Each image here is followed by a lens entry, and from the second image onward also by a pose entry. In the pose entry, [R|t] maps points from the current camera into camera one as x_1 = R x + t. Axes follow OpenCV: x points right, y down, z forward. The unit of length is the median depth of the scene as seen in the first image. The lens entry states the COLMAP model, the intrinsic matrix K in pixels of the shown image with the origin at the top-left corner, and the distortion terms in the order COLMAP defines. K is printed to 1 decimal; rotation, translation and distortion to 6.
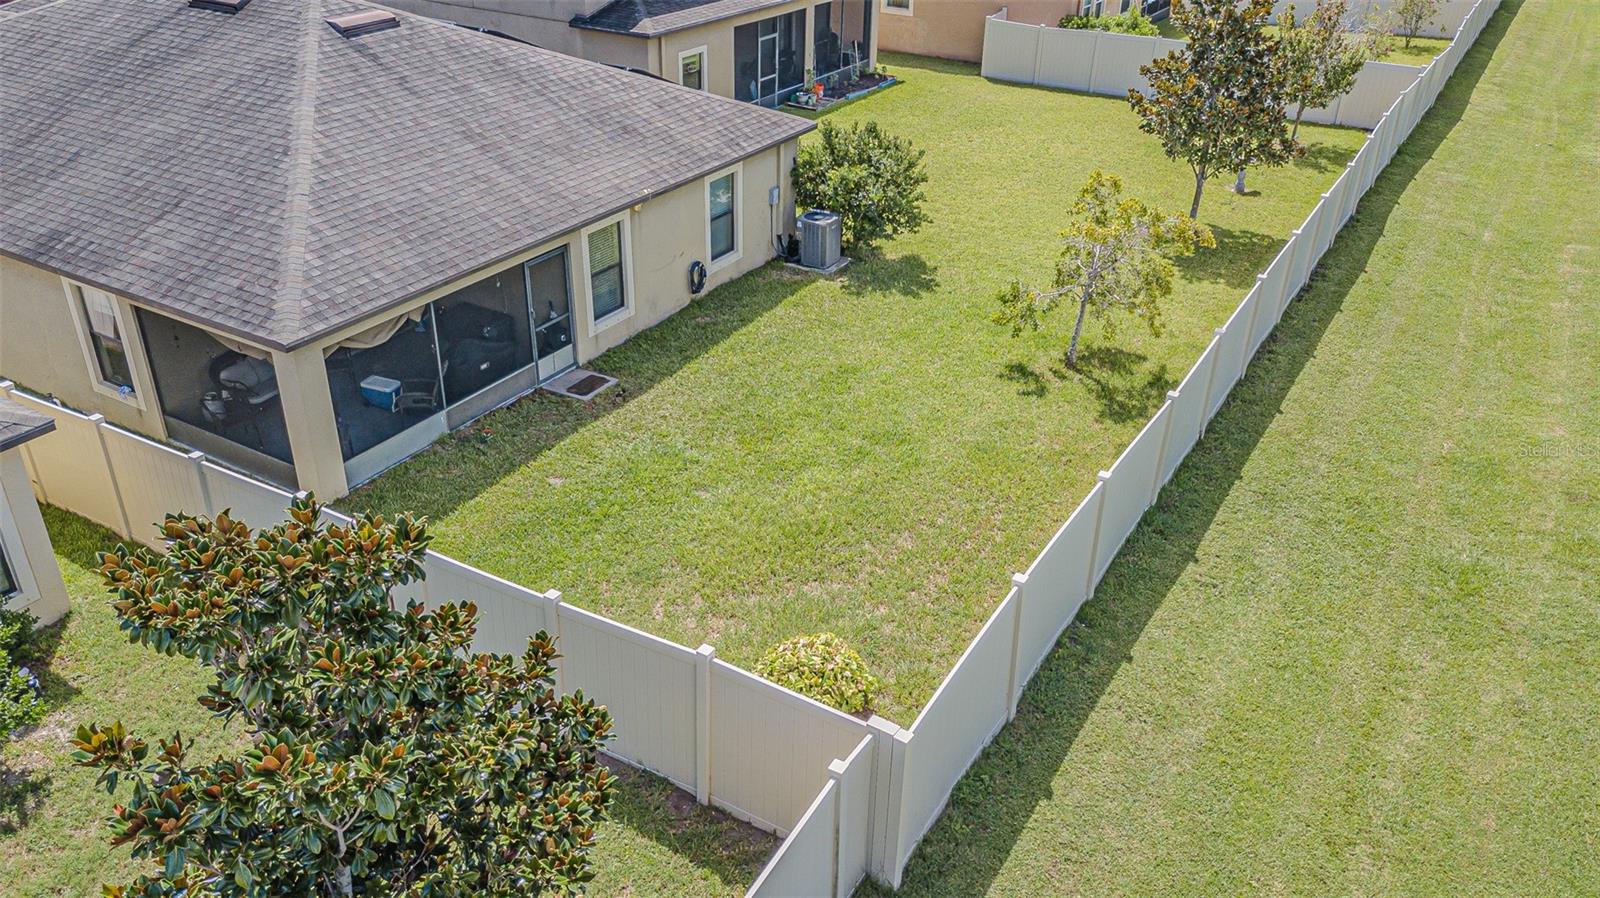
lens RADIAL K [[1246.4, 0, 822.6], [0, 1246.4, 445.5], [0, 0, 1]] dist [0.068231, -0.142321]
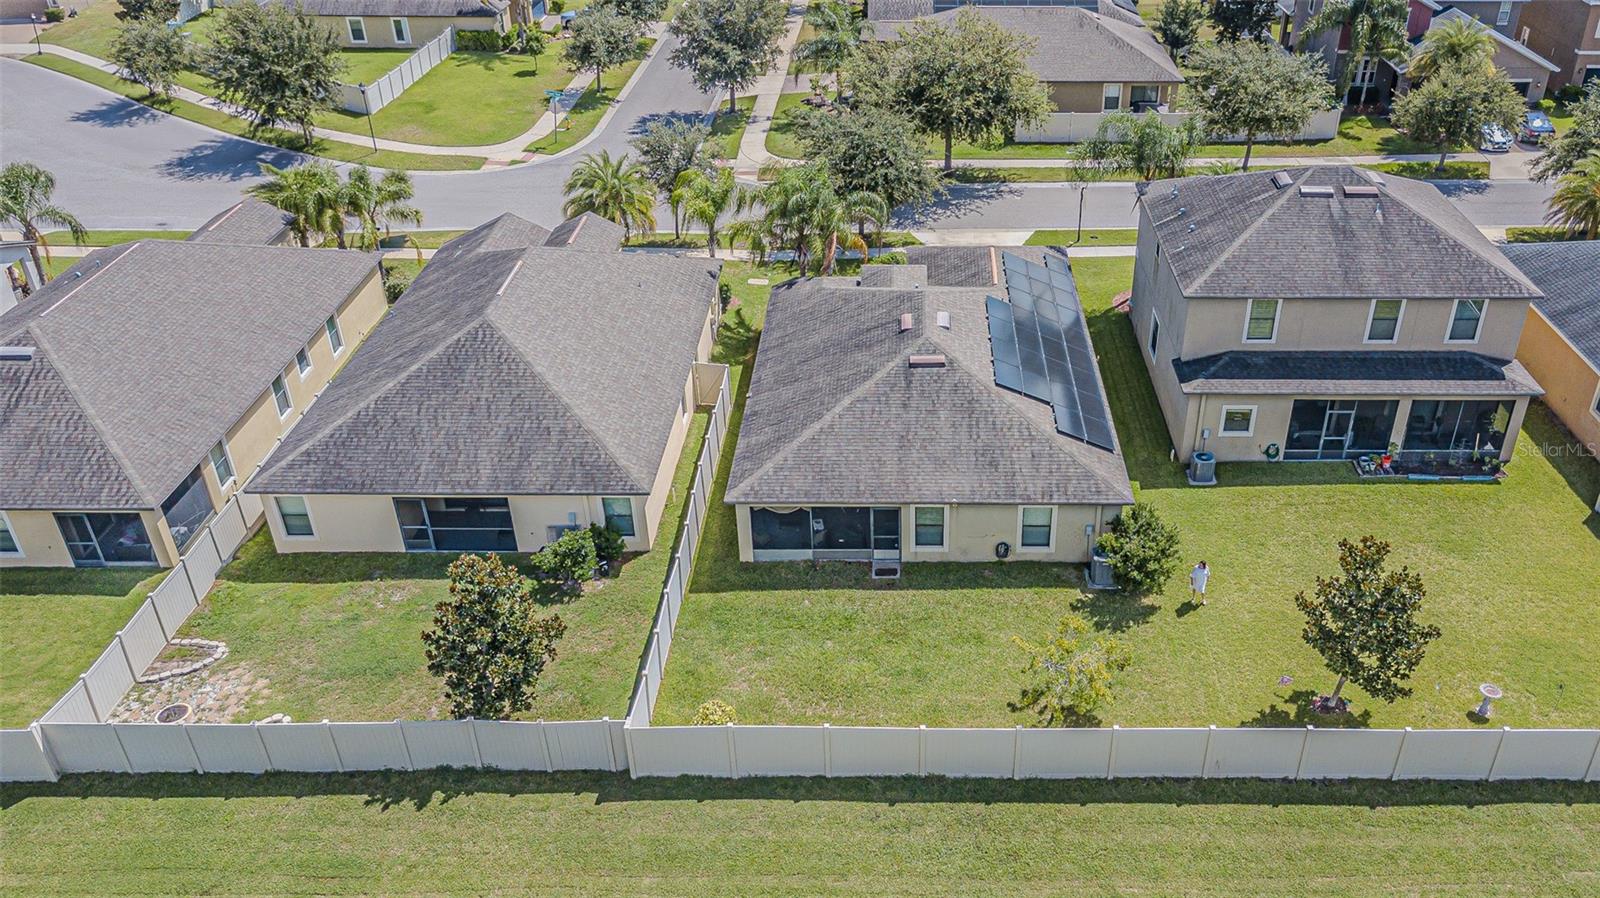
lens RADIAL K [[1256.5, 0, 880.6], [0, 1256.5, 443.9], [0, 0, 1]] dist [0.024134, -0.001988]
pose [[0.488423, 0.427696, -0.760604, 1.212814], [-0.406376, 0.882842, 0.235477, -0.679768], [0.772206, 0.194079, 0.605005, -0.252154]]
